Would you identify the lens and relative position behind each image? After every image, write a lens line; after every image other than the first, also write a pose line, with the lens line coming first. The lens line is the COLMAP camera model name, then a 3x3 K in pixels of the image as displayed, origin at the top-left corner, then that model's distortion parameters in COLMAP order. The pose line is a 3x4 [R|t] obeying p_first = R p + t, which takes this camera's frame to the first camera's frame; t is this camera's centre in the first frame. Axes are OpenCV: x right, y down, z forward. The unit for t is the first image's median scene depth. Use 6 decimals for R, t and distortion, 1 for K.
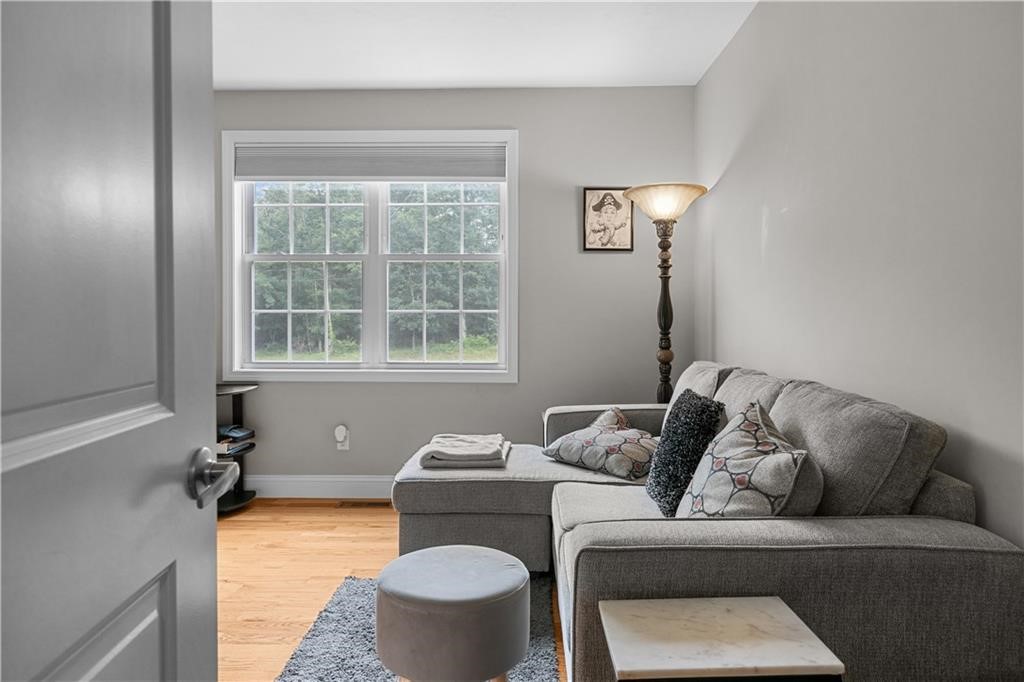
lens RADIAL K [[673.1, 0, 512.0], [0, 673.1, 341.0], [0, 0, 1]] dist [0.007522, 0.000392]
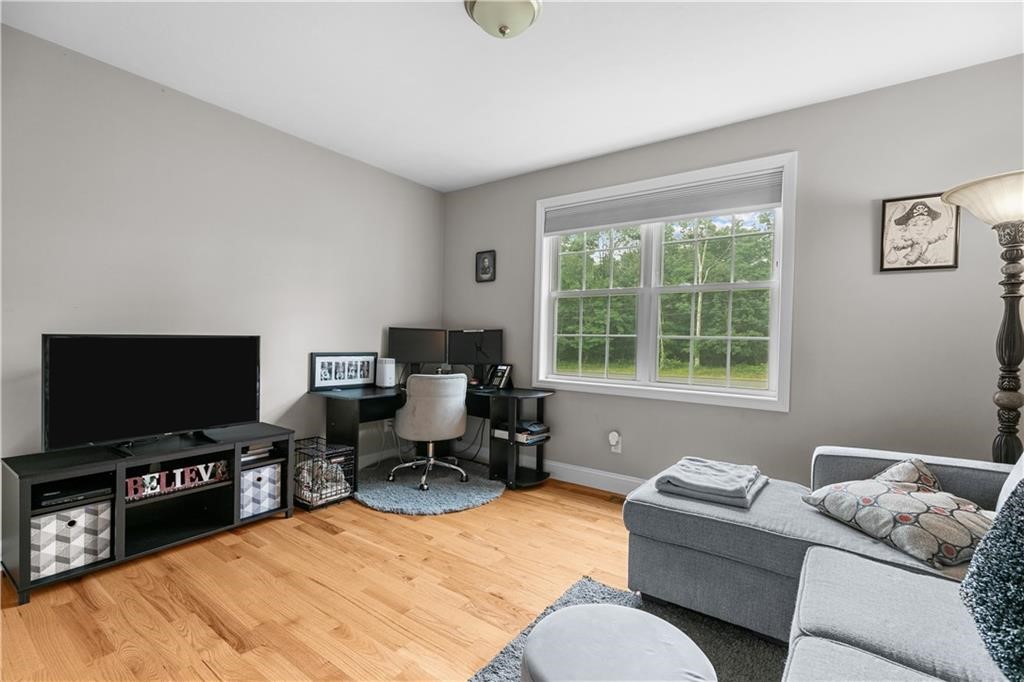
lens RADIAL K [[460.0, 0, 508.8], [0, 460.0, 349.6], [0, 0, 1]] dist [0.004088, -0.000618]
pose [[0.820437, 0.030136, -0.570942, 0.059403], [-0.040867, 0.999147, -0.005988, -0.008393], [0.570275, 0.028246, 0.820968, 0.244105]]
